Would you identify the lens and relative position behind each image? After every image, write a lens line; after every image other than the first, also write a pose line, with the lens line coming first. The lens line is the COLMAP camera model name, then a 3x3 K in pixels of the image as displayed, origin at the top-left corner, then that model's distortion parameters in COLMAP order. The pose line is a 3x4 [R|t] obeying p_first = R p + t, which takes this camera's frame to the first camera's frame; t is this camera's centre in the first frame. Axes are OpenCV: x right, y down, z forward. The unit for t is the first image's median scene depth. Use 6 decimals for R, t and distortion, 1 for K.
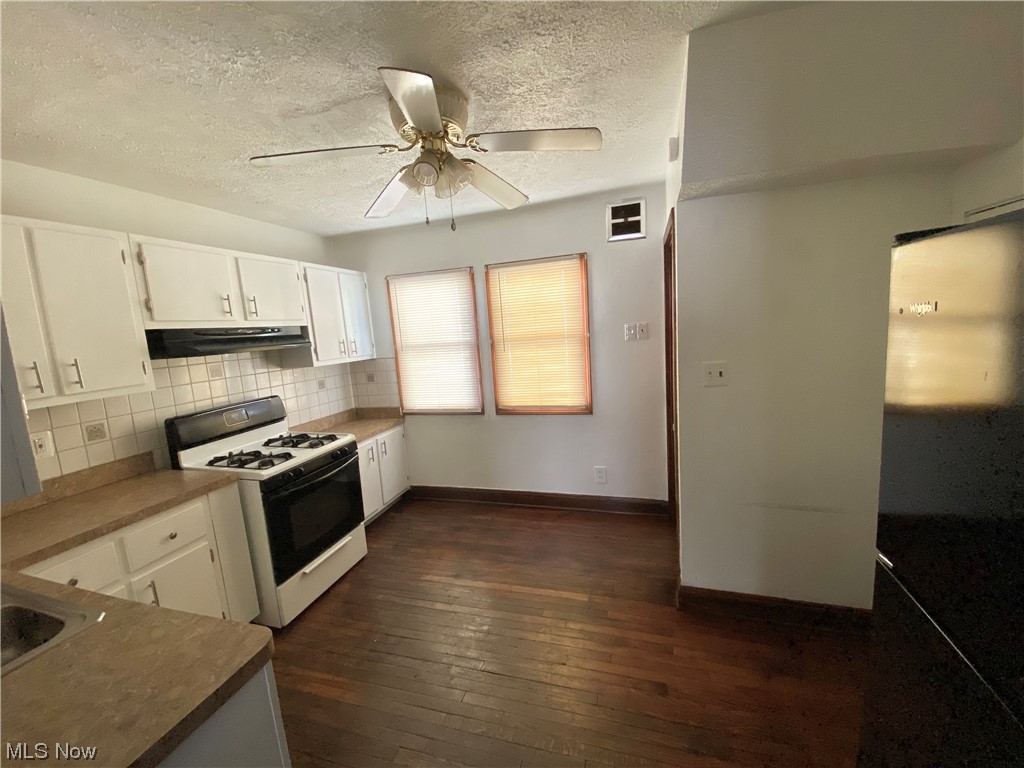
lens RADIAL K [[401.7, 0, 512.0], [0, 401.7, 384.0], [0, 0, 1]] dist [-0.000737, -0.000119]
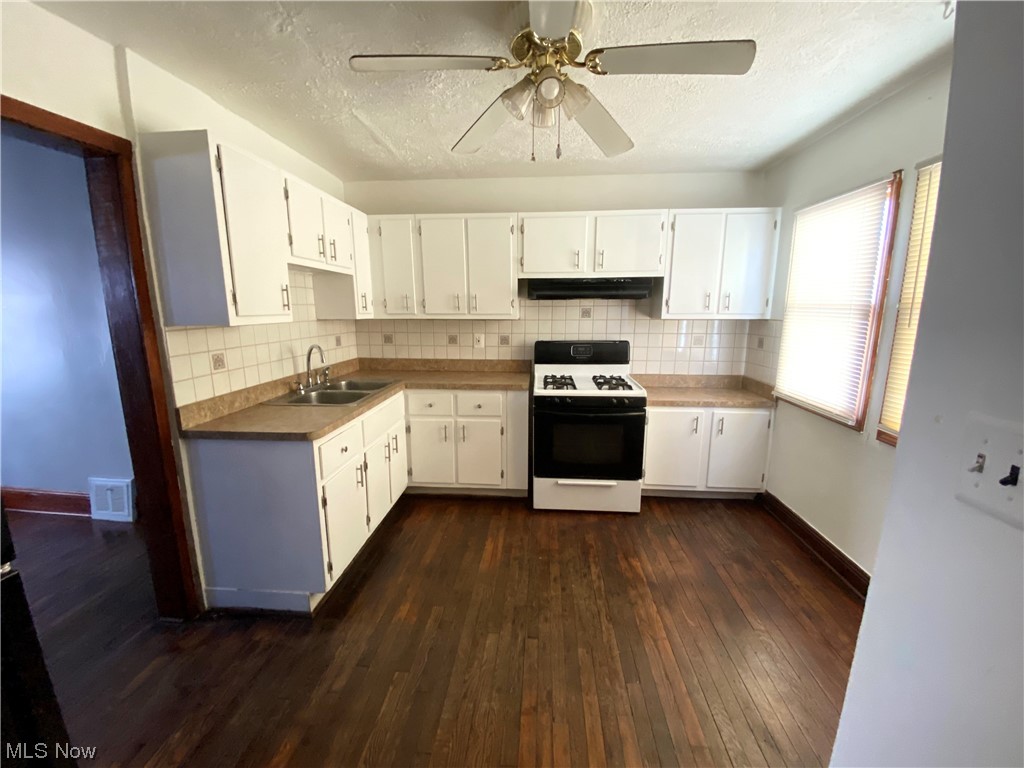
lens RADIAL K [[416.8, 0, 512.0], [0, 416.8, 384.0], [0, 0, 1]] dist [-0.000855, -0.000307]
pose [[0.212369, 0.247866, -0.945231, 0.453002], [-0.144683, 0.964610, 0.220441, -0.061974], [0.966419, 0.089944, 0.240715, 0.418070]]
